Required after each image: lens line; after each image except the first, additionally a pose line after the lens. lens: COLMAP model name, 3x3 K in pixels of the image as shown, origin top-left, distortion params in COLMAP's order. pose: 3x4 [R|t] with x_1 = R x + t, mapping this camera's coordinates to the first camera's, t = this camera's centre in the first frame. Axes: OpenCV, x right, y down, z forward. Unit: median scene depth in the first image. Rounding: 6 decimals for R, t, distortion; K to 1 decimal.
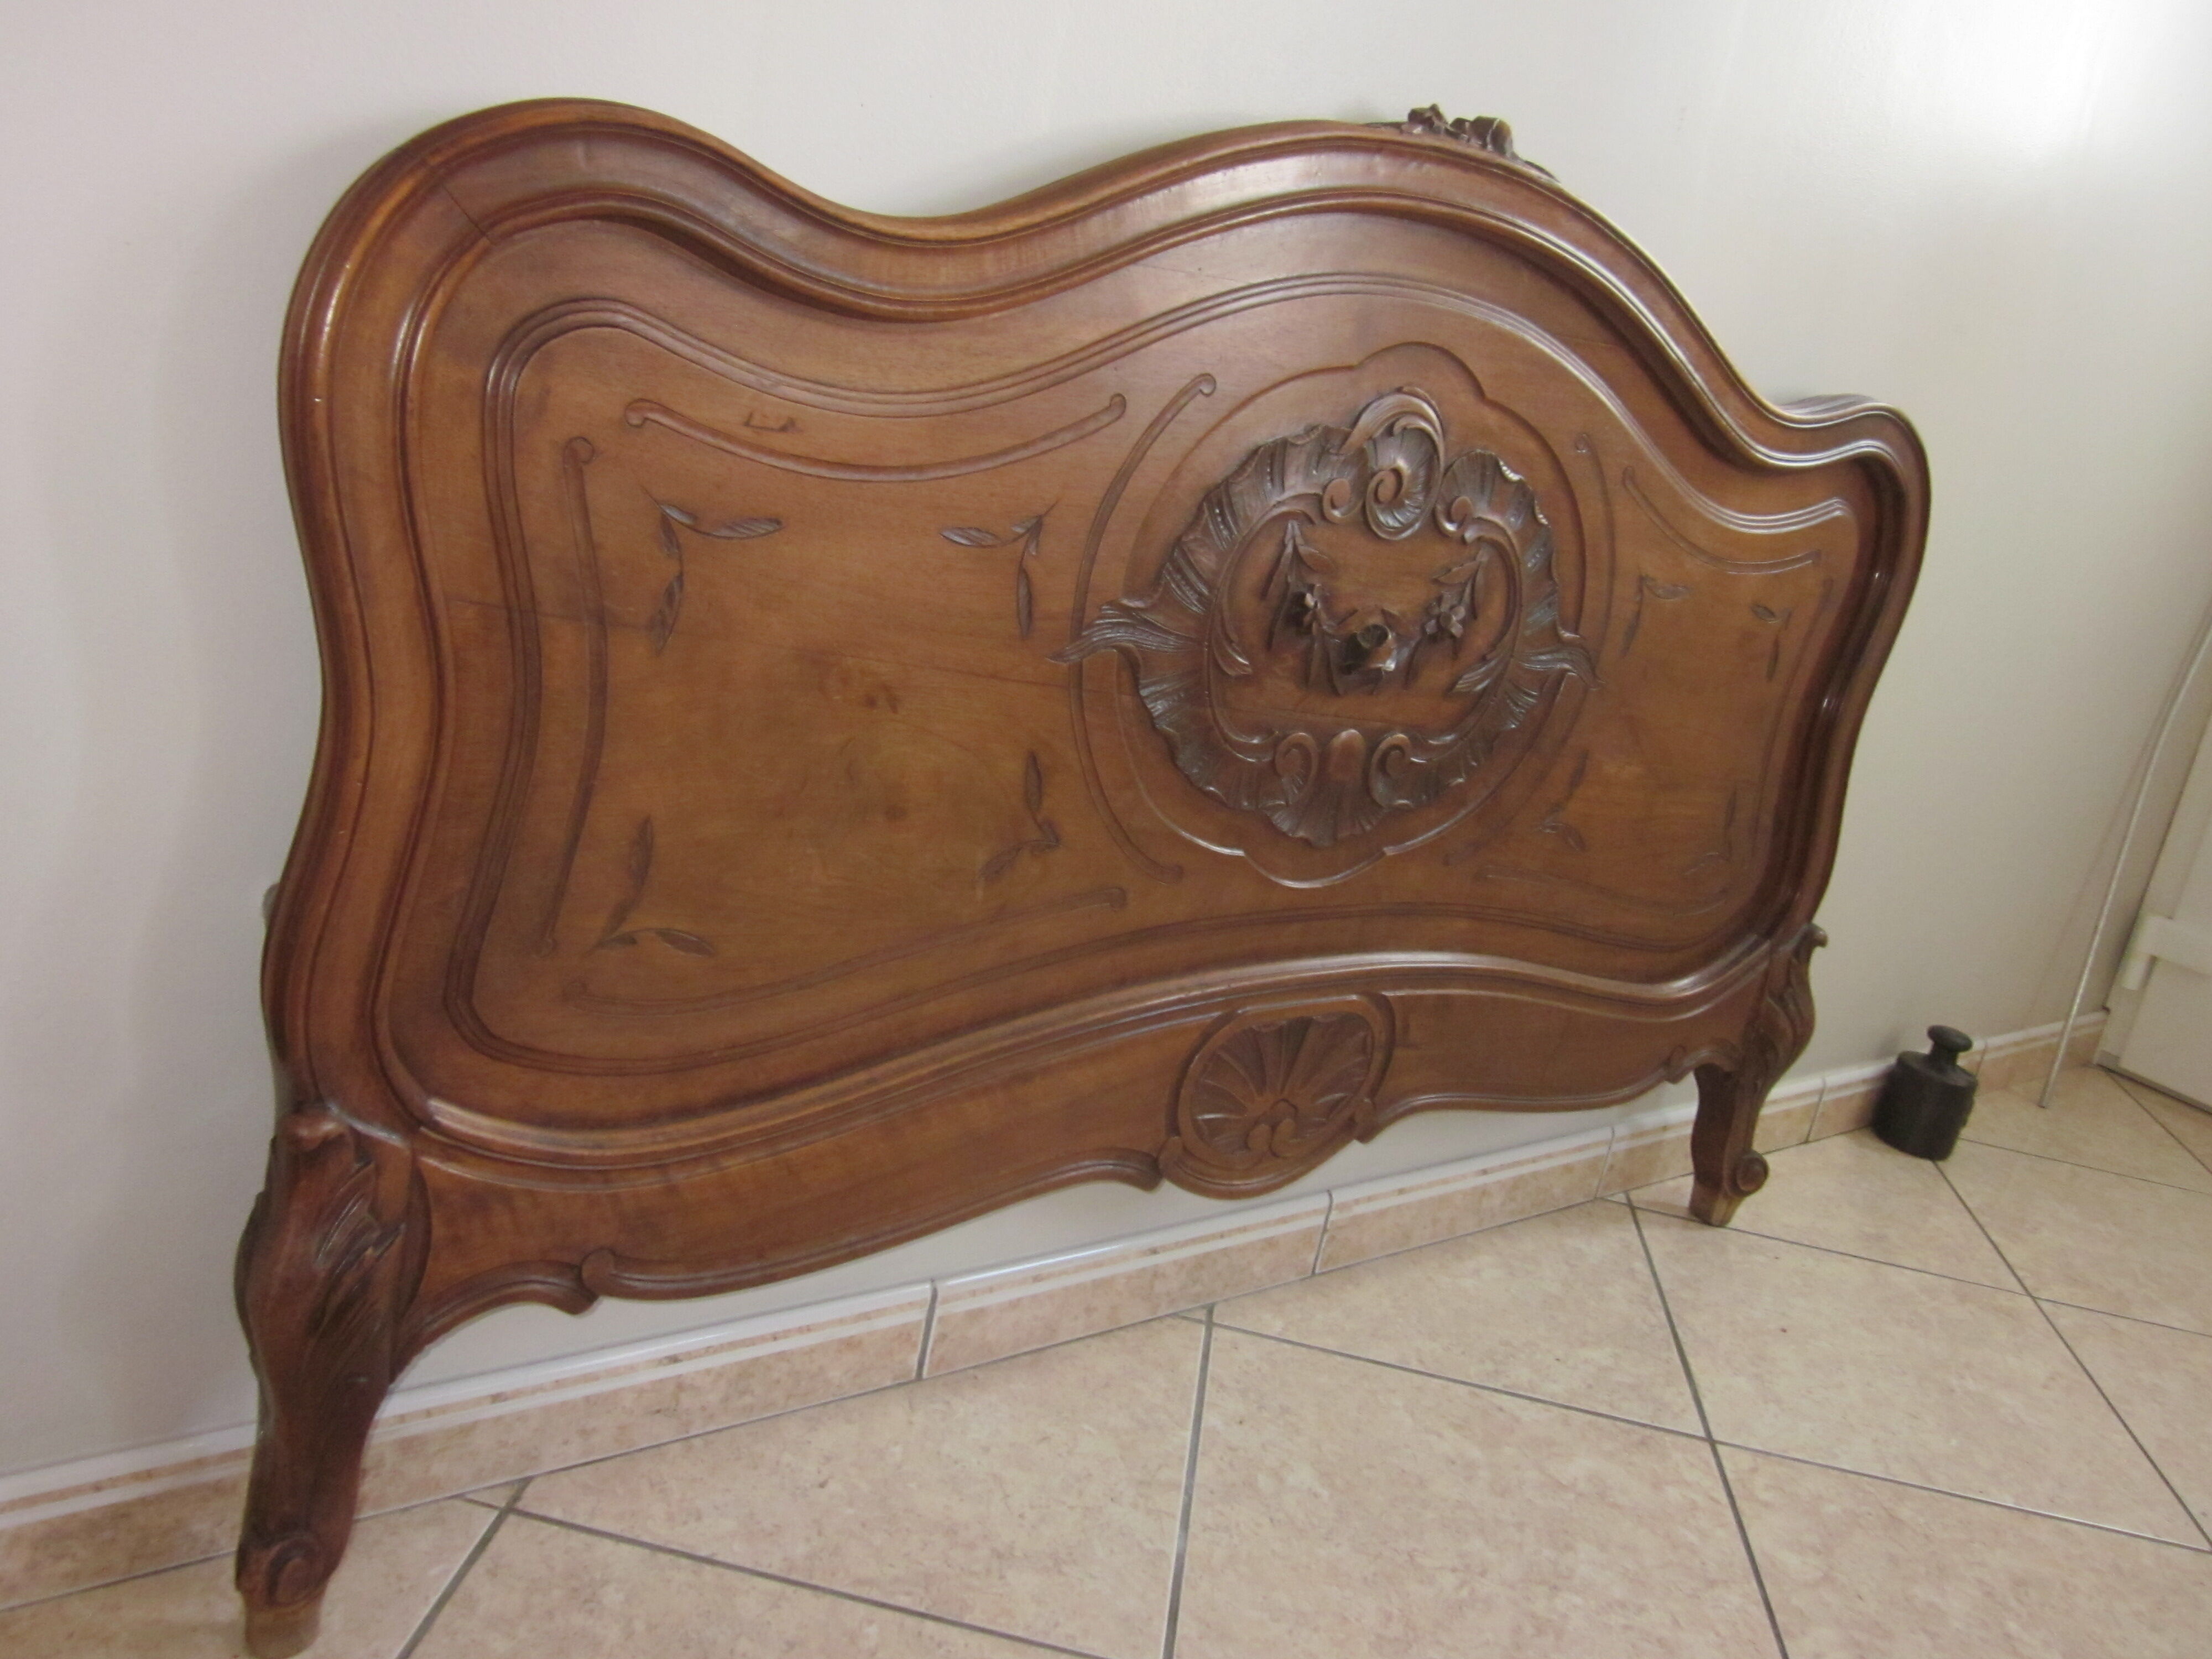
lens RADIAL K [[1838.4, 0, 1106.0], [0, 1838.4, 829.5], [0, 0, 1]] dist [-0.047411, 0.022024]
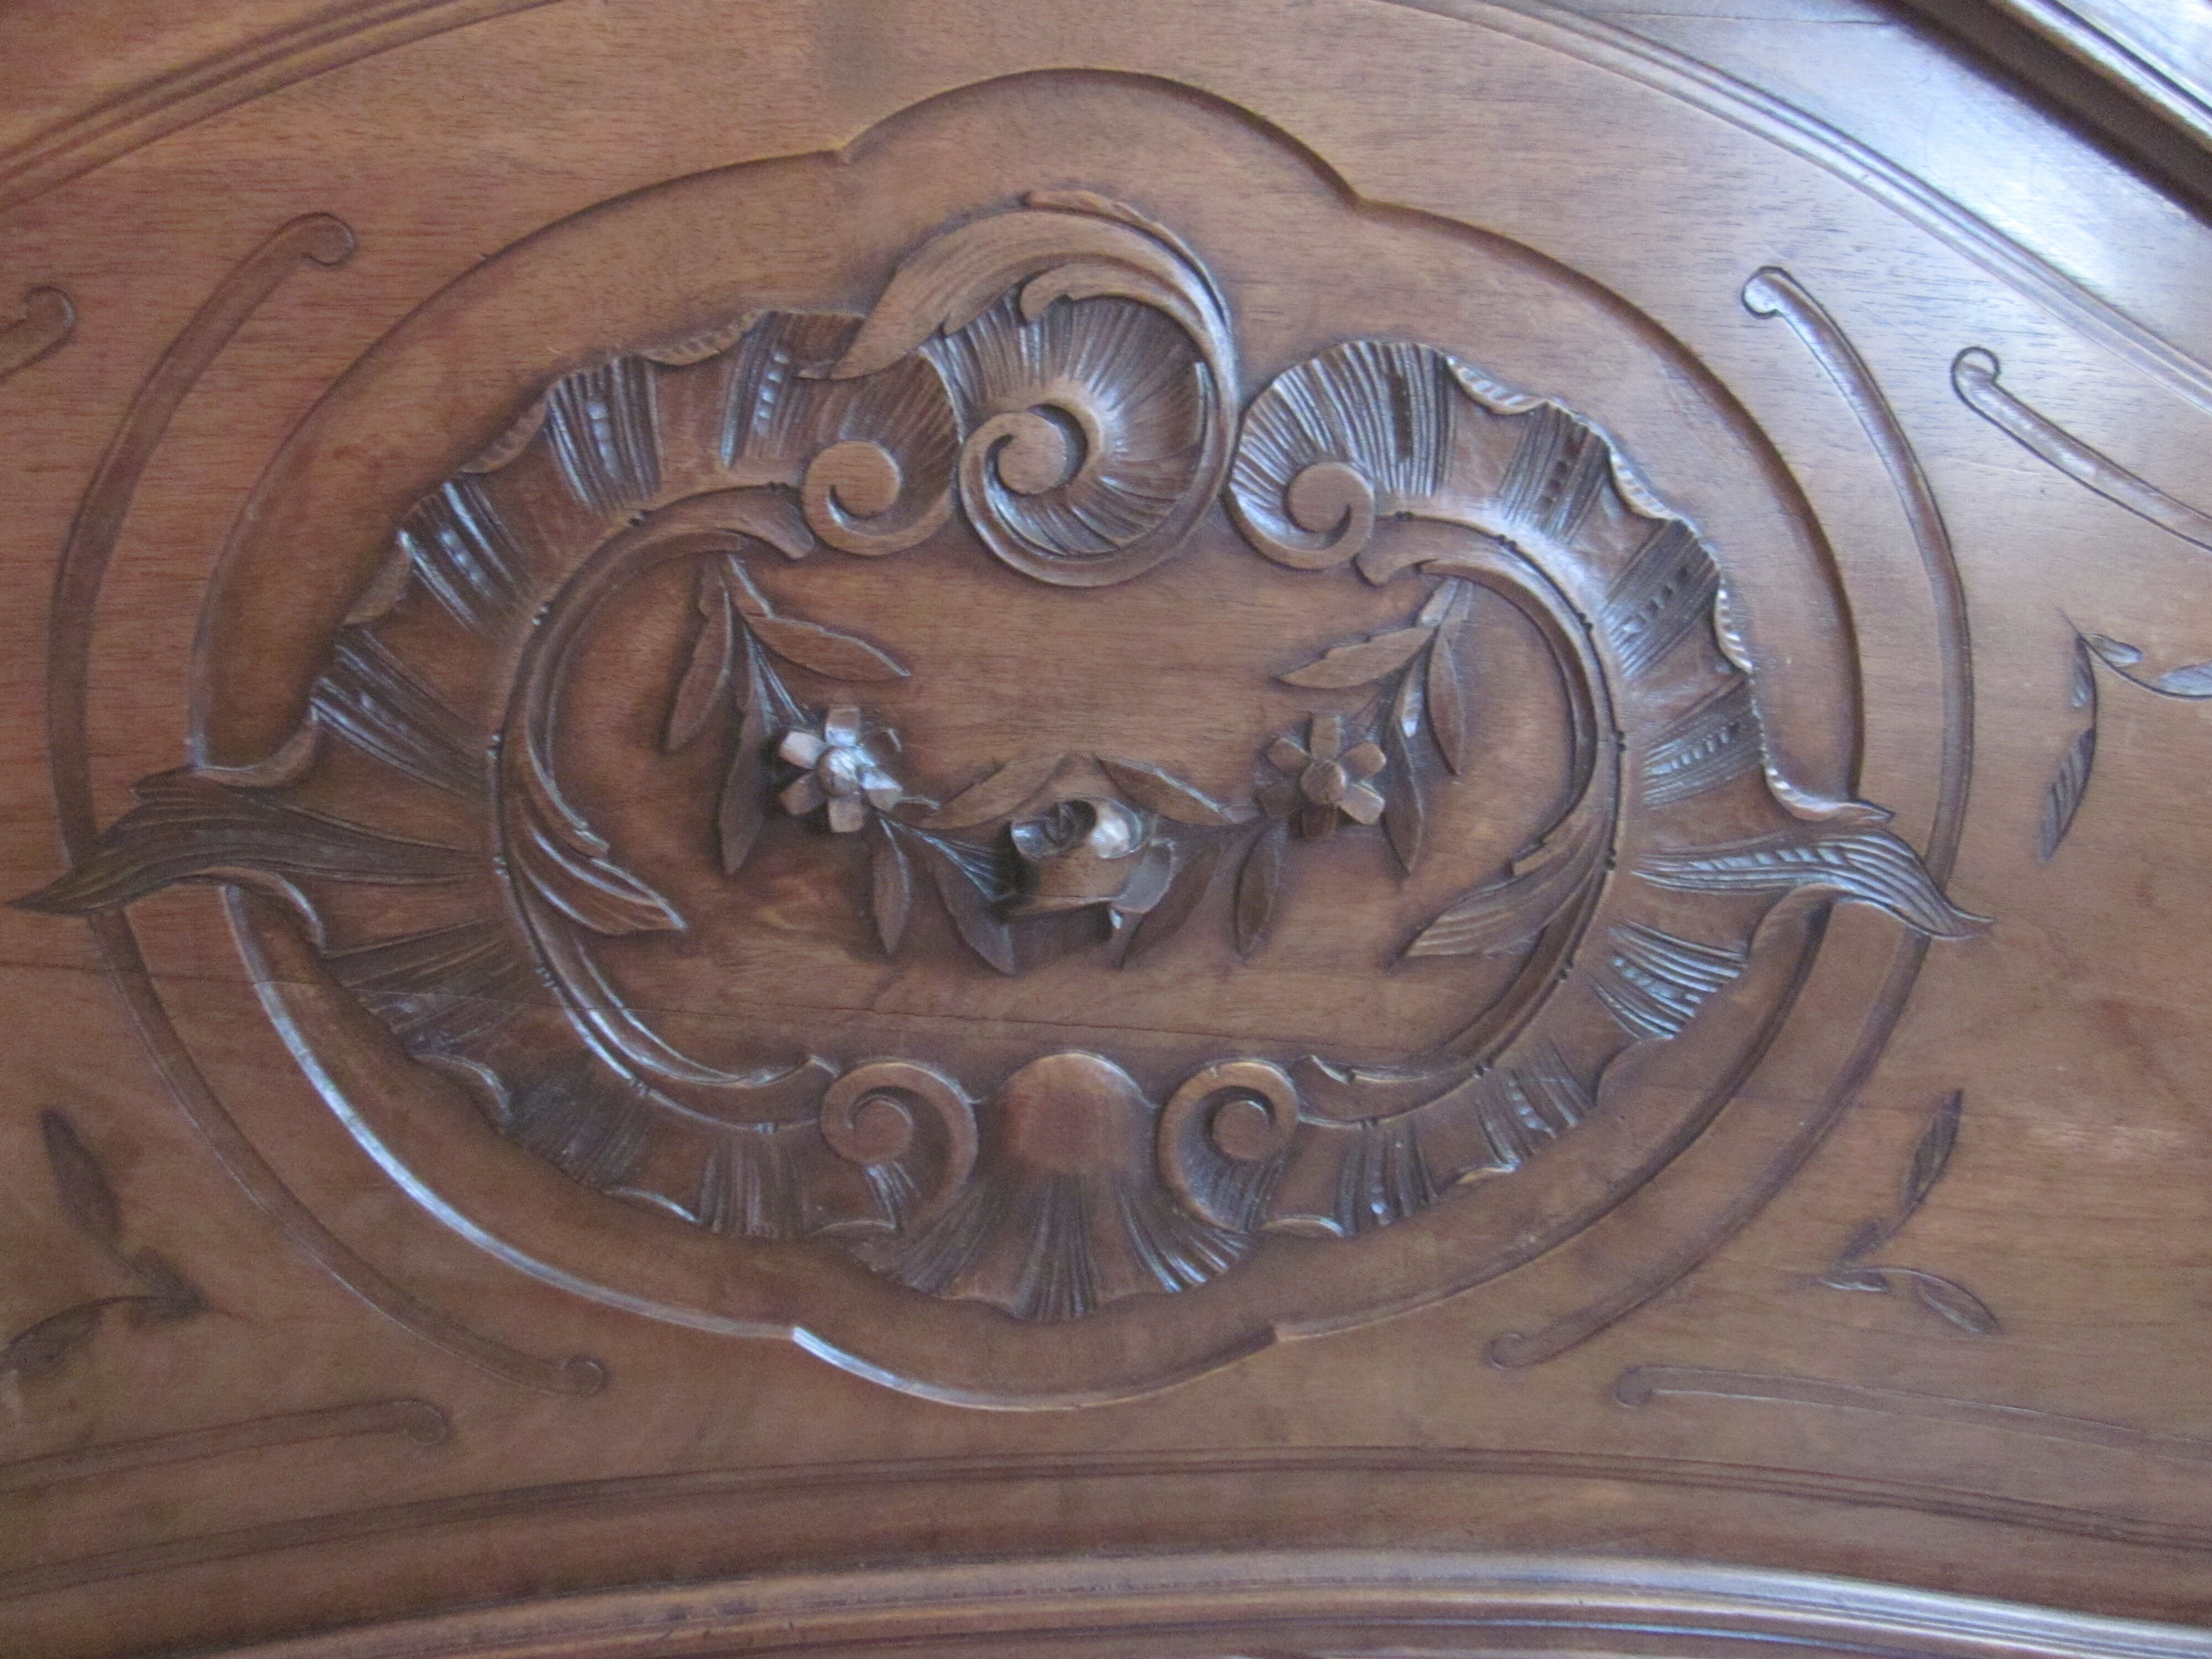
lens RADIAL K [[1838.4, 0, 1106.0], [0, 1838.4, 829.5], [0, 0, 1]] dist [-0.047411, 0.022024]
pose [[0.850459, -0.007741, -0.525984, 0.389955], [-0.030595, 0.997471, -0.064149, -0.085246], [0.525150, 0.070649, 0.848072, 0.711199]]
